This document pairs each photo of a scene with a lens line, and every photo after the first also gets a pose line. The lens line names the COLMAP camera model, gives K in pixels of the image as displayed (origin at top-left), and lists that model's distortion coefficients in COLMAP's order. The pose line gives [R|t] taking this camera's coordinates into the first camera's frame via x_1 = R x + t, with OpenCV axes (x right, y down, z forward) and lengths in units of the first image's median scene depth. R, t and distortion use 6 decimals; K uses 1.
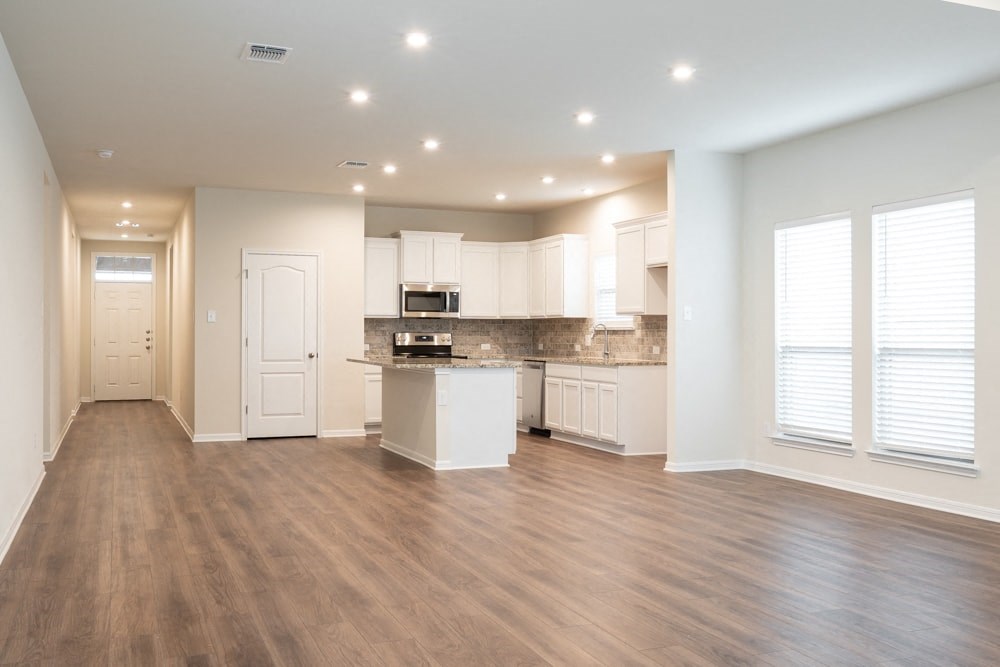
lens RADIAL K [[928.3, 0, 502.8], [0, 928.3, 335.6], [0, 0, 1]] dist [0.011441, 0.000000]
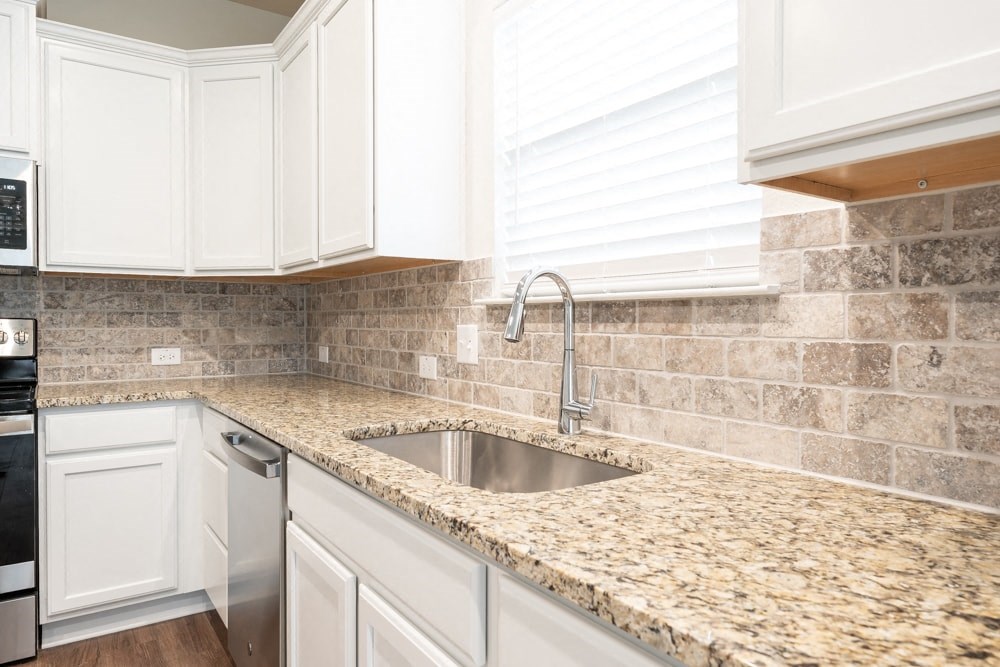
lens RADIAL K [[644.4, 0, 502.2], [0, 644.4, 328.7], [0, 0, 1]] dist [-0.000931, 0.000705]
pose [[0.974565, -0.004404, 0.224061, 0.057148], [0.002207, 0.999947, 0.010054, -0.001029], [-0.224093, -0.009304, 0.974523, 0.785933]]
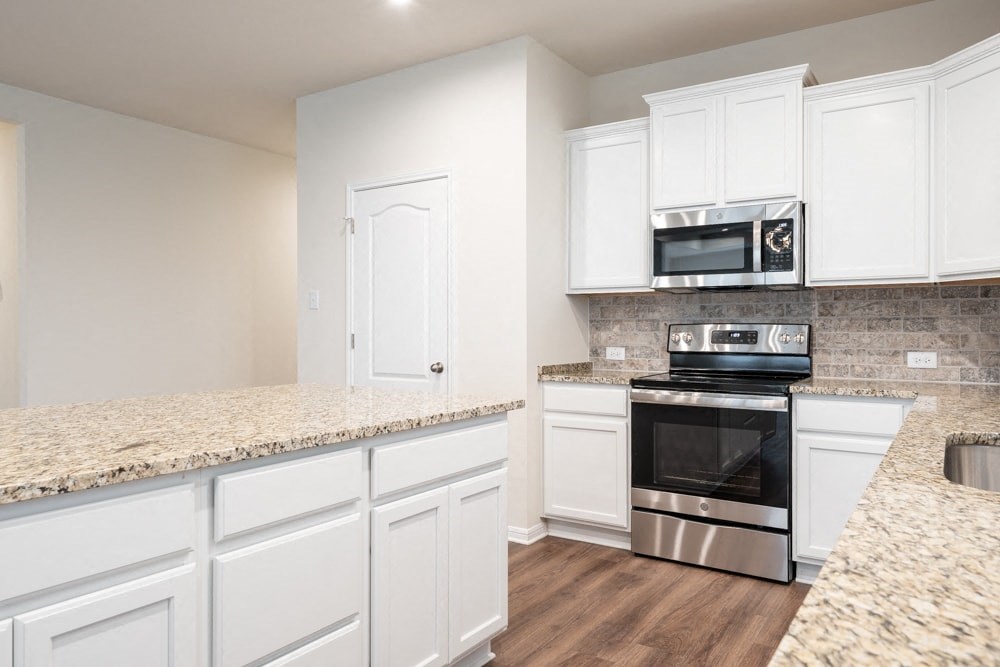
lens RADIAL K [[680.4, 0, 497.1], [0, 680.4, 329.3], [0, 0, 1]] dist [-0.008064, 0.004510]
pose [[0.560426, -0.001349, -0.828204, 0.122227], [0.000274, 0.999999, -0.001444, 0.000008], [0.828205, 0.000582, 0.560425, 0.760621]]
